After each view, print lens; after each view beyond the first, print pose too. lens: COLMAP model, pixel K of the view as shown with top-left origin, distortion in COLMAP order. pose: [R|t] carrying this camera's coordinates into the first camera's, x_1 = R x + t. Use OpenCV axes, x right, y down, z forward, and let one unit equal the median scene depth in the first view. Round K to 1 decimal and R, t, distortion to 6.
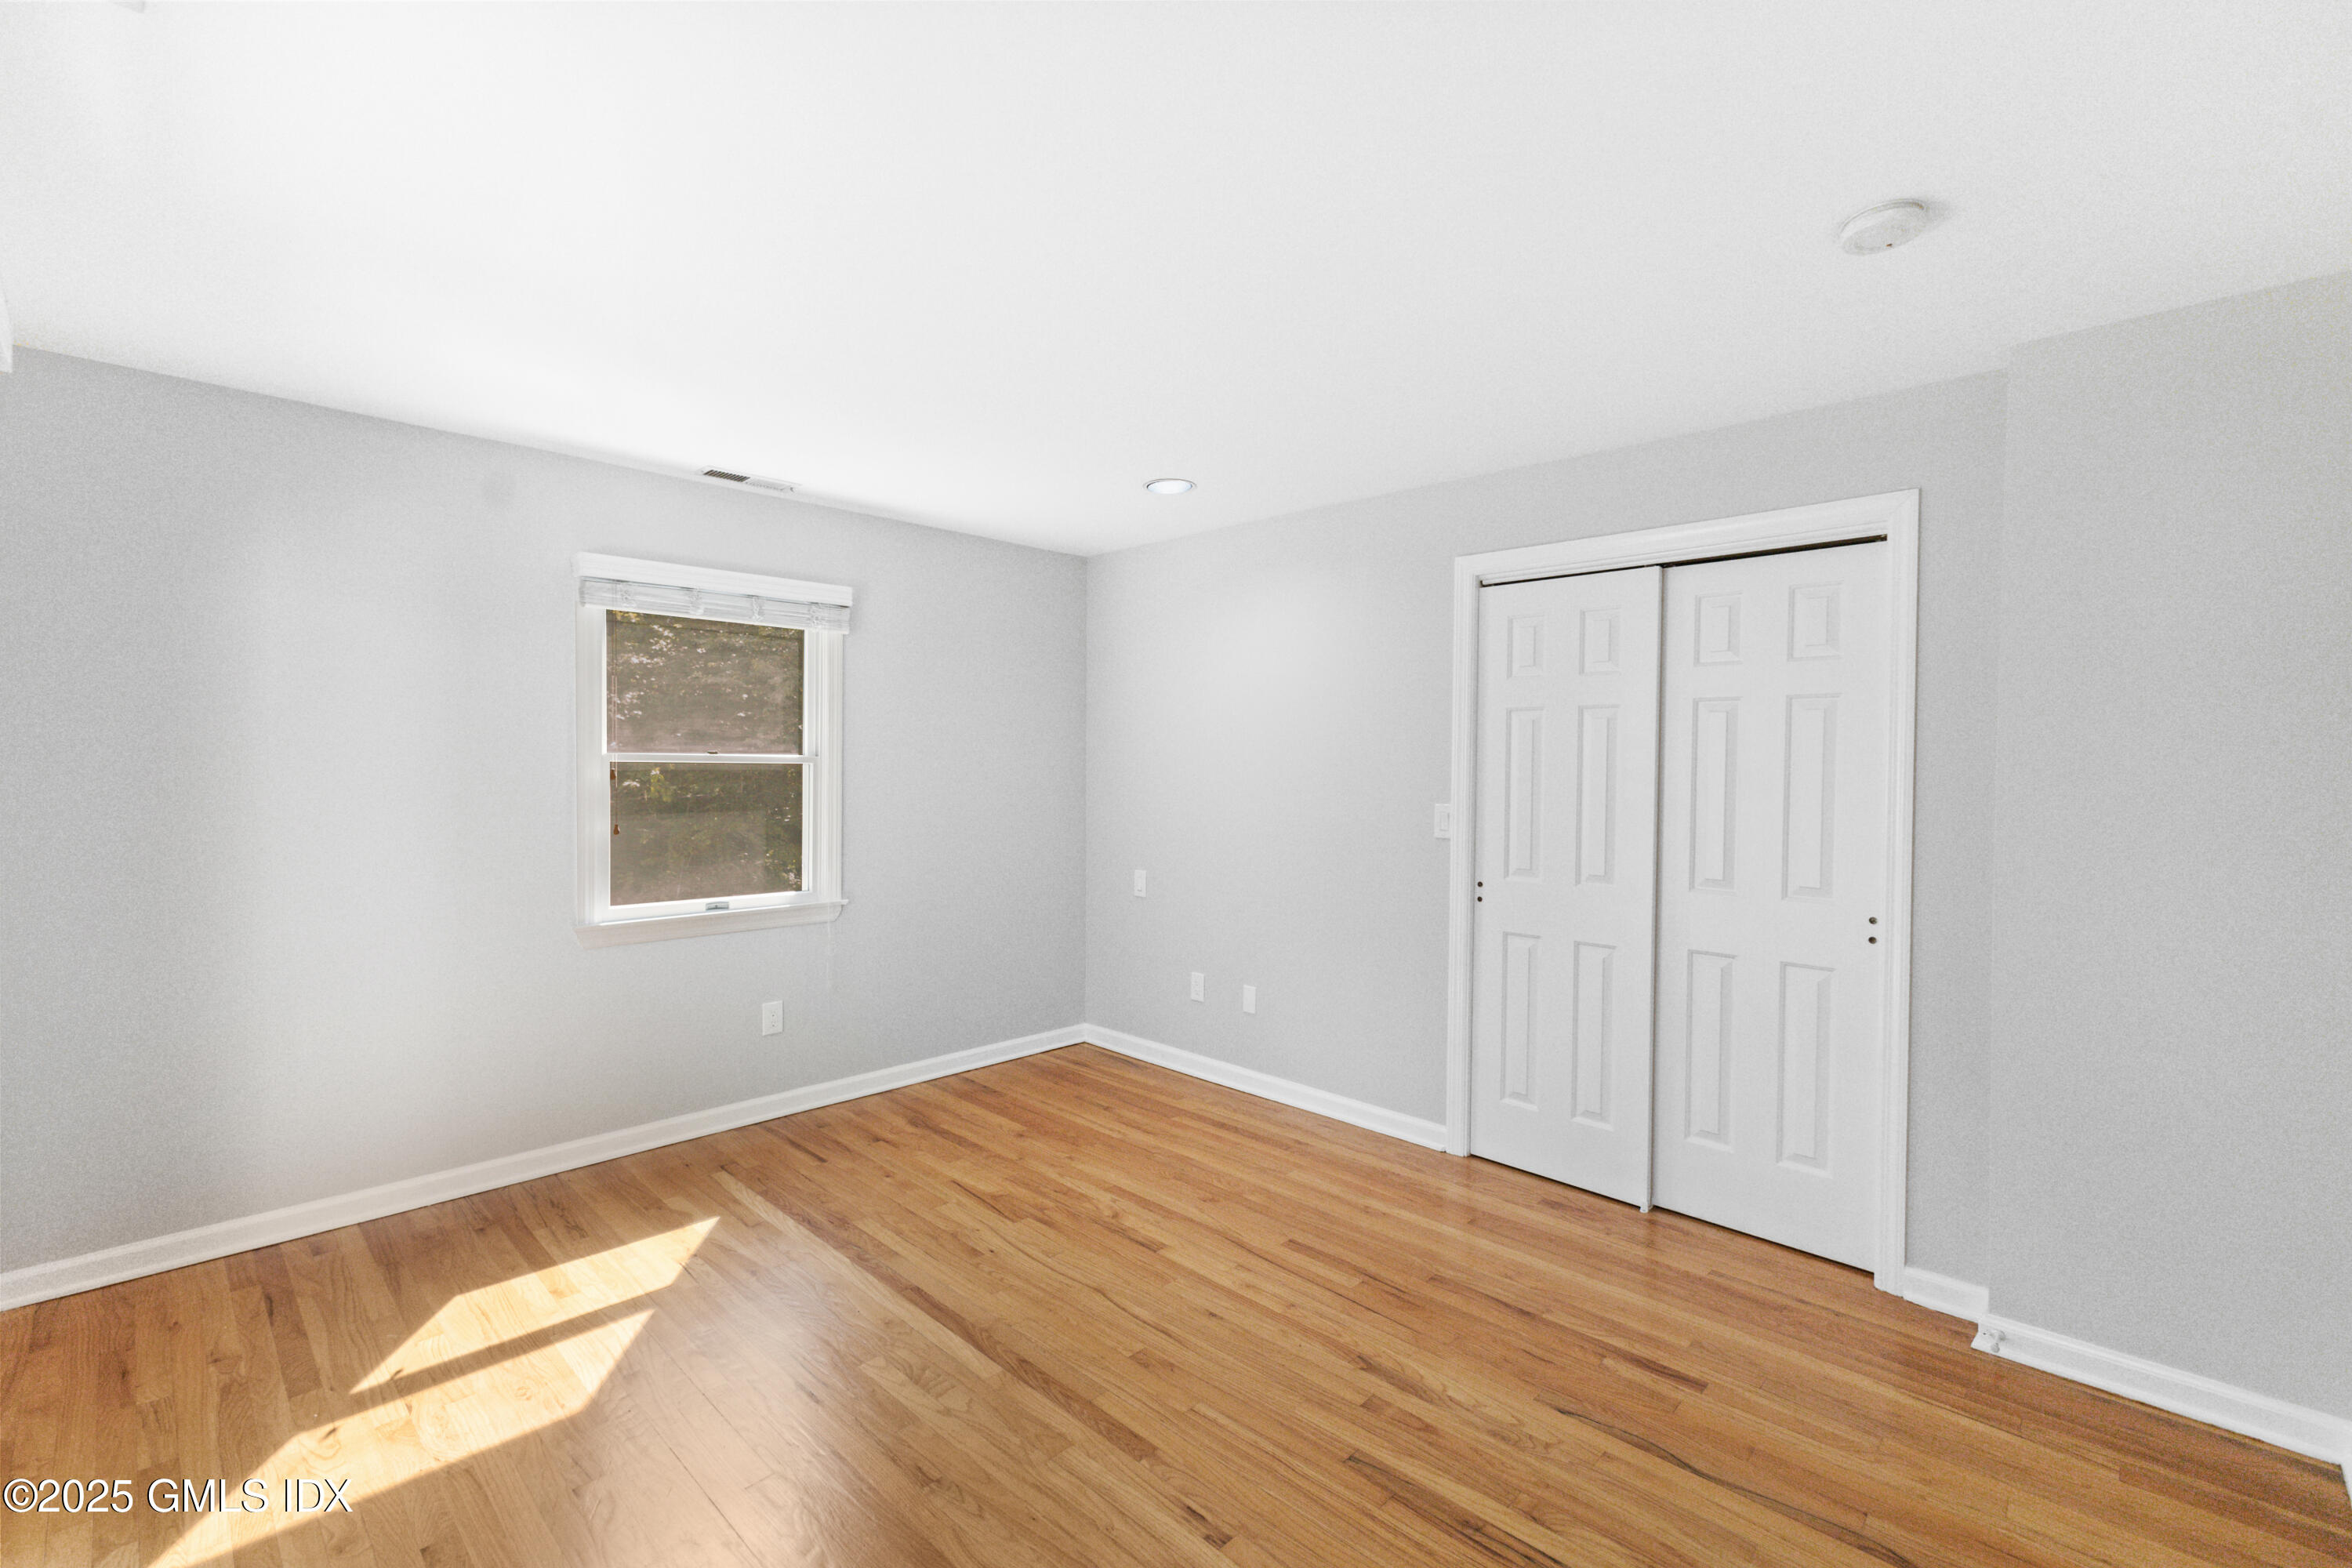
lens RADIAL K [[1010.9, 0, 1180.5], [0, 1010.9, 787.5], [0, 0, 1]] dist [0.012743, -0.002290]
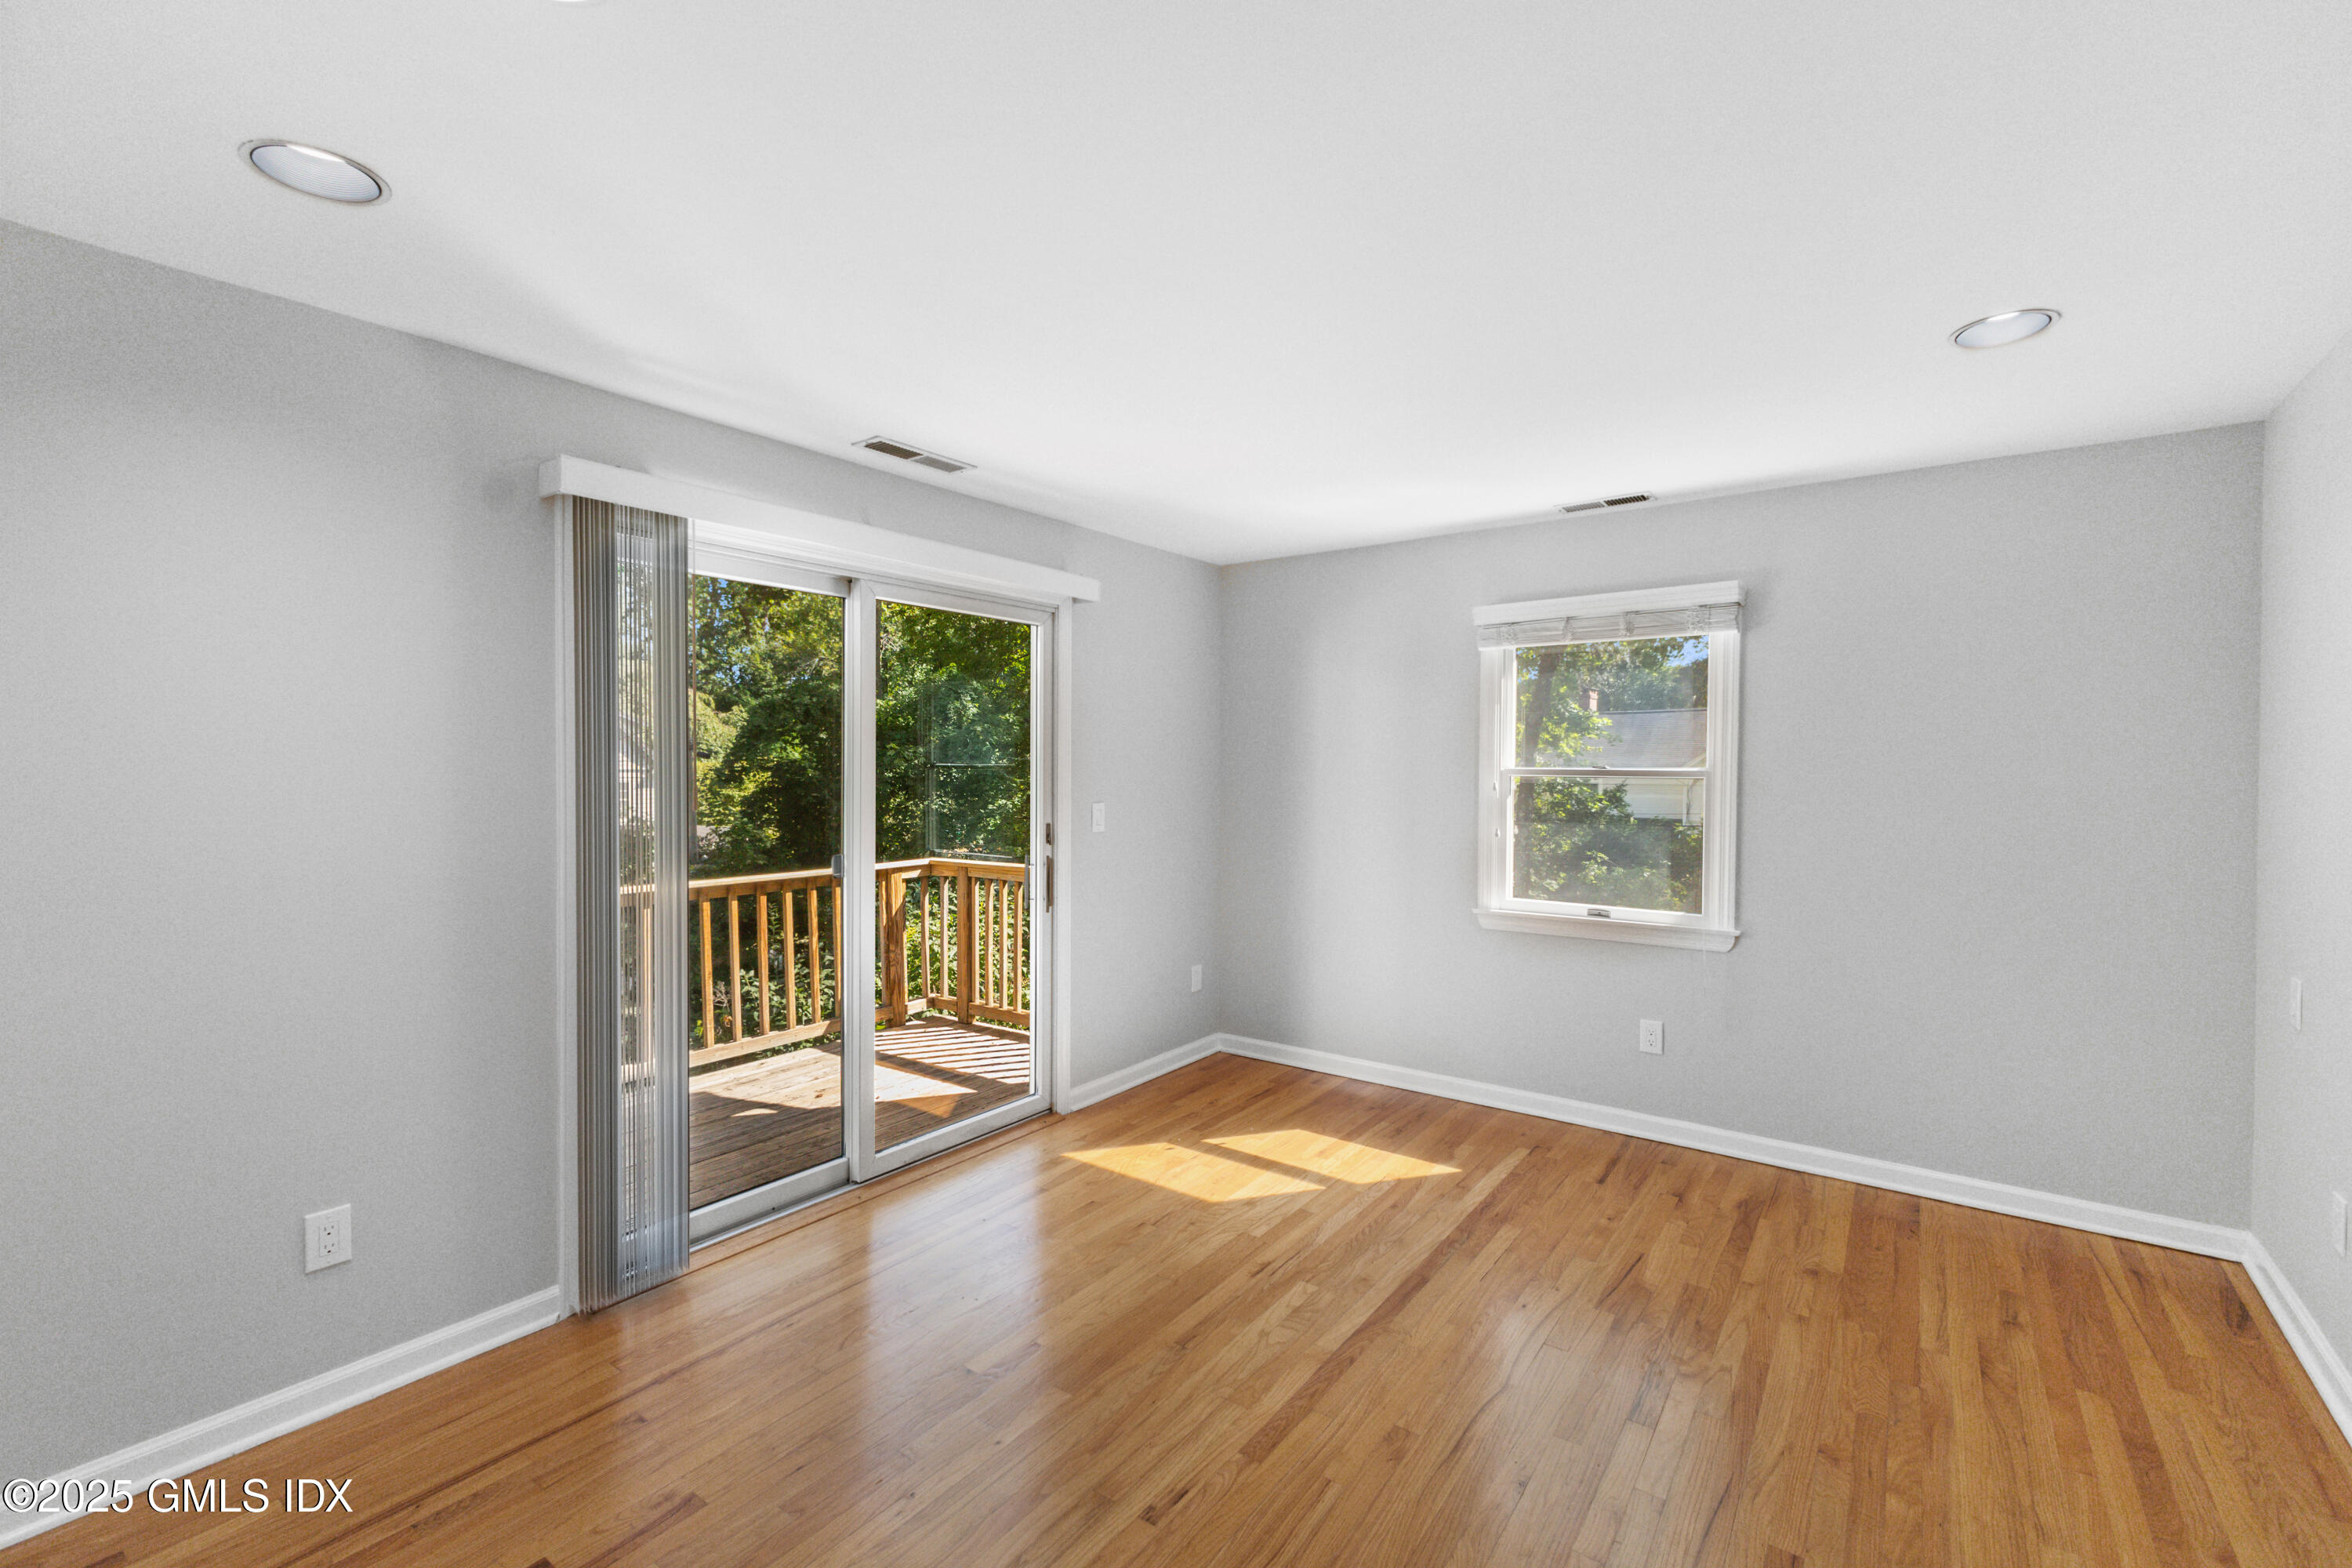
lens RADIAL K [[1010.9, 0, 1177.1], [0, 1010.9, 775.0], [0, 0, 1]] dist [0.012743, -0.002290]
pose [[0.143307, 0.001952, -0.989676, 0.615158], [-0.025038, 0.999685, -0.001654, -0.015919], [0.989361, 0.025016, 0.143311, 0.486586]]
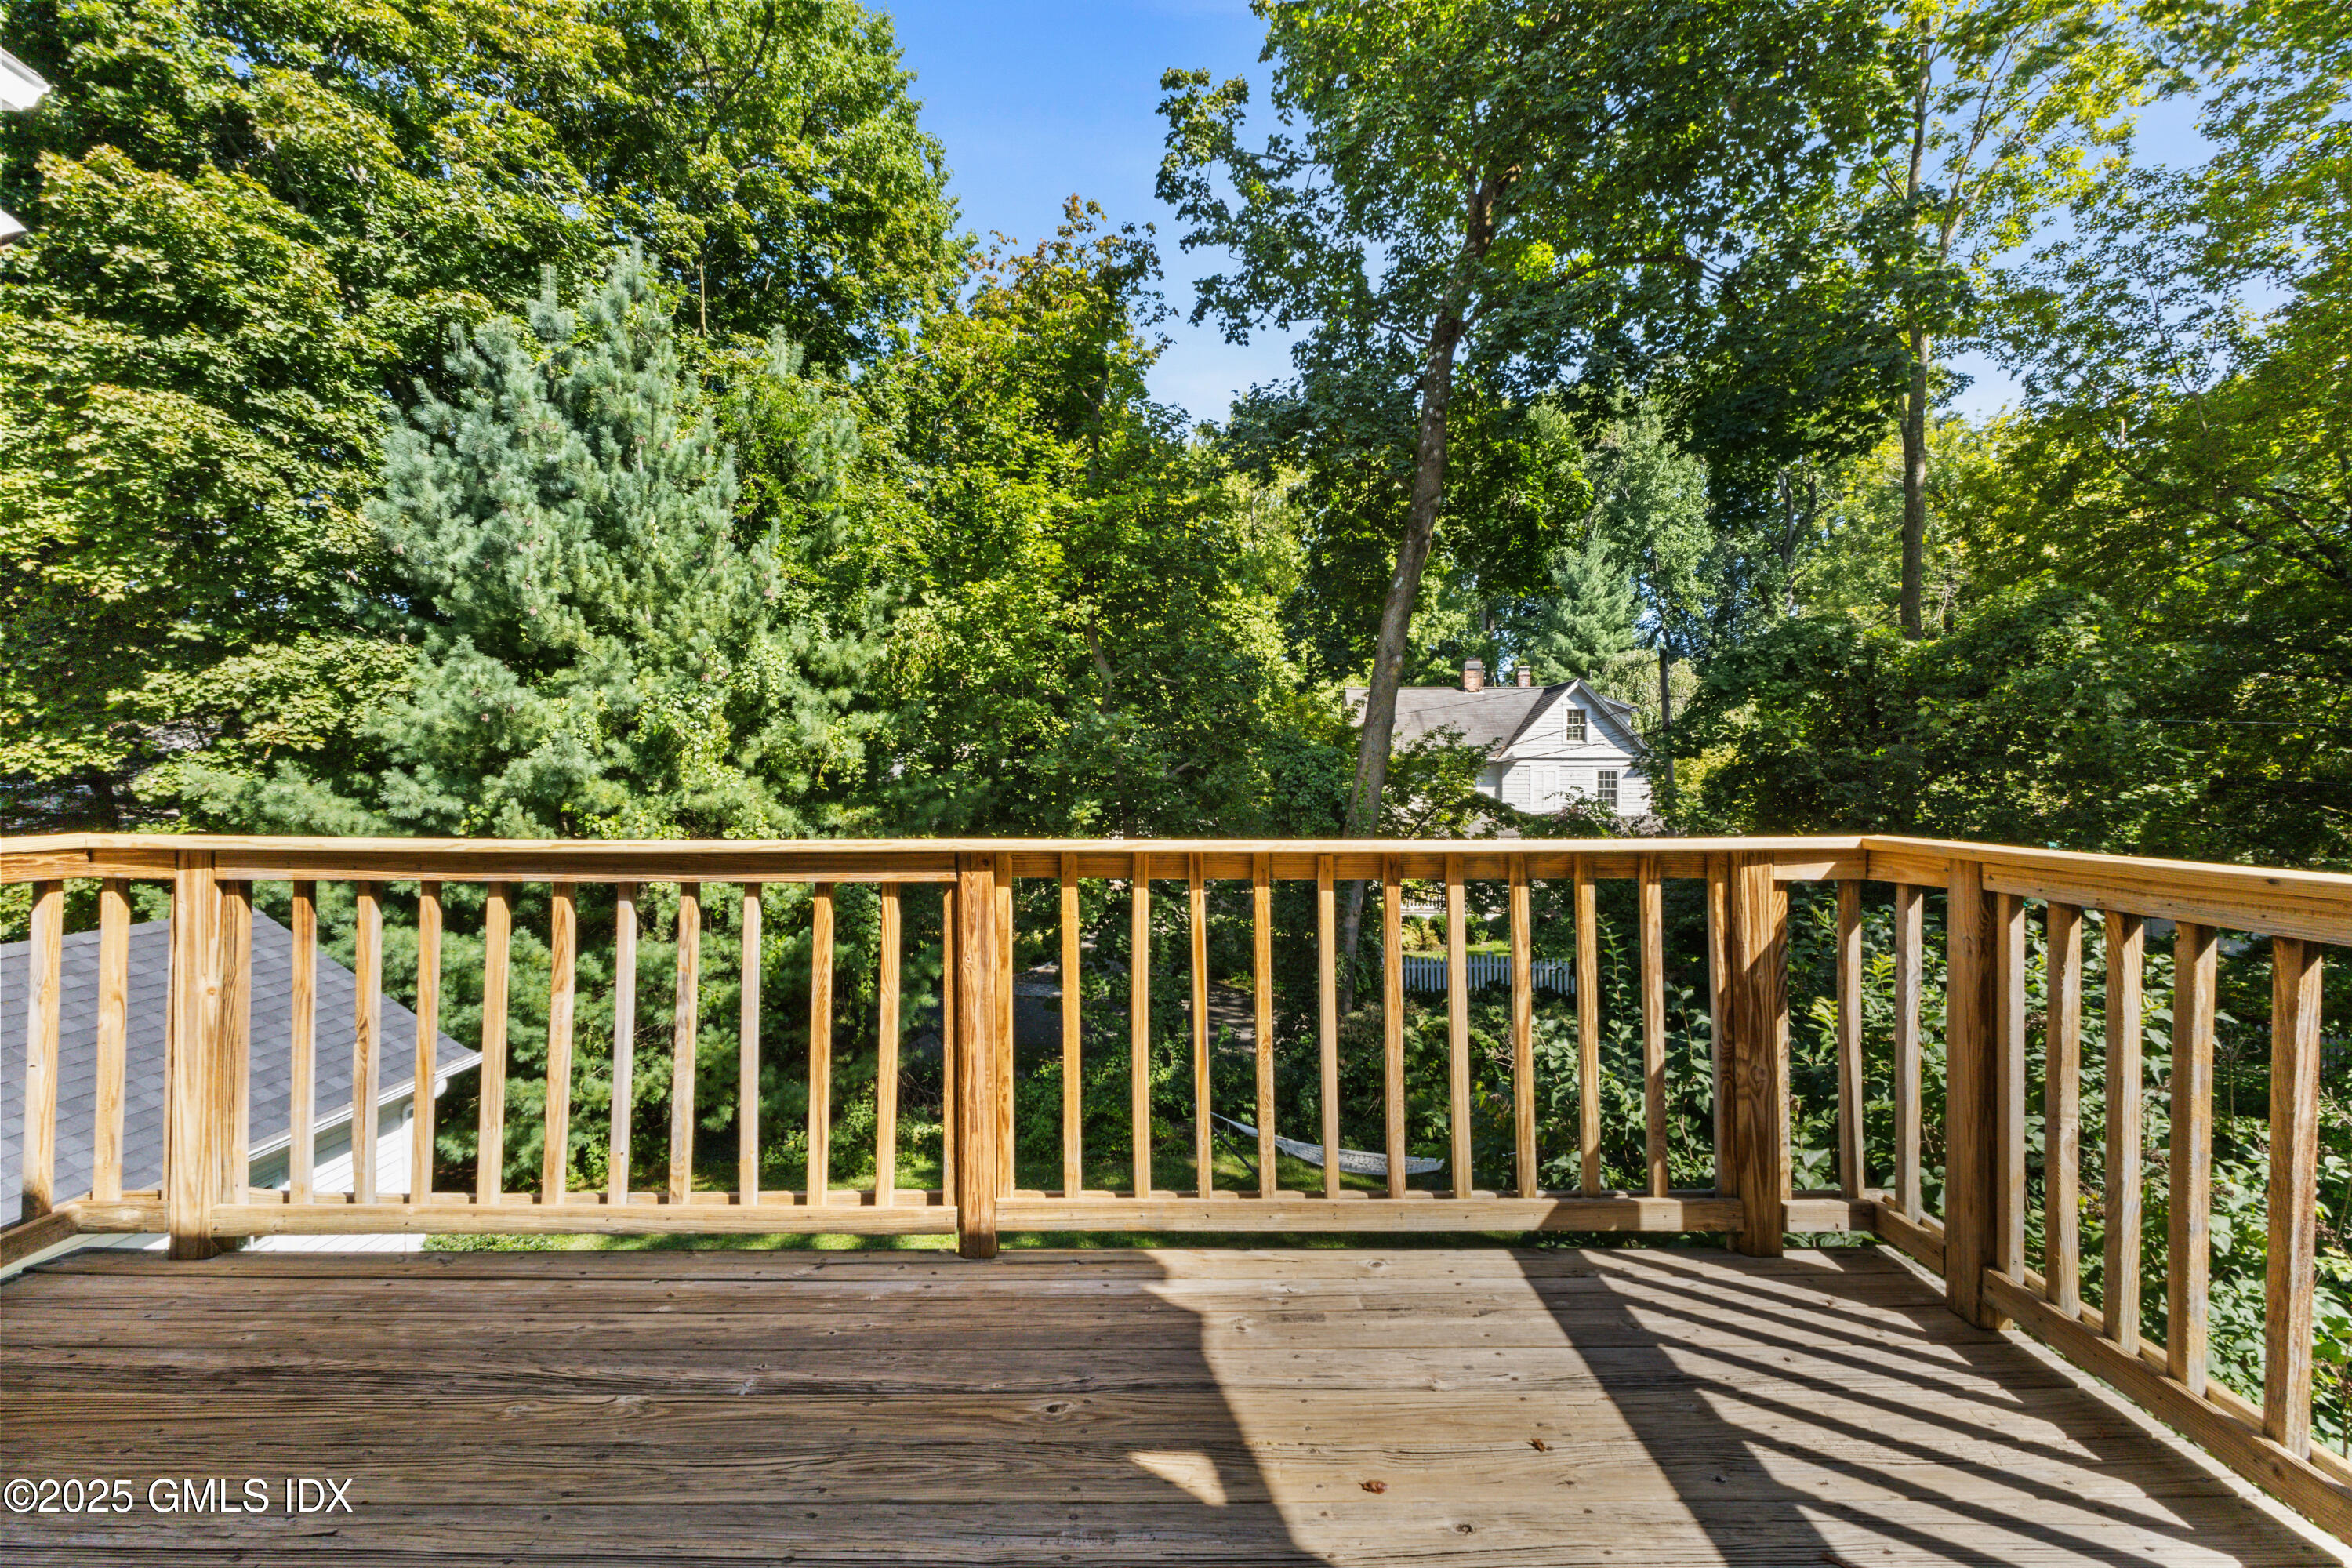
lens RADIAL K [[1010.9, 0, 1174.0], [0, 1010.9, 779.3], [0, 0, 1]] dist [0.012743, -0.002290]
pose [[-0.713845, 0.004717, -0.700288, -0.531316], [-0.017358, 0.999551, 0.024428, 0.106808], [0.700088, 0.029594, -0.713443, 0.474166]]
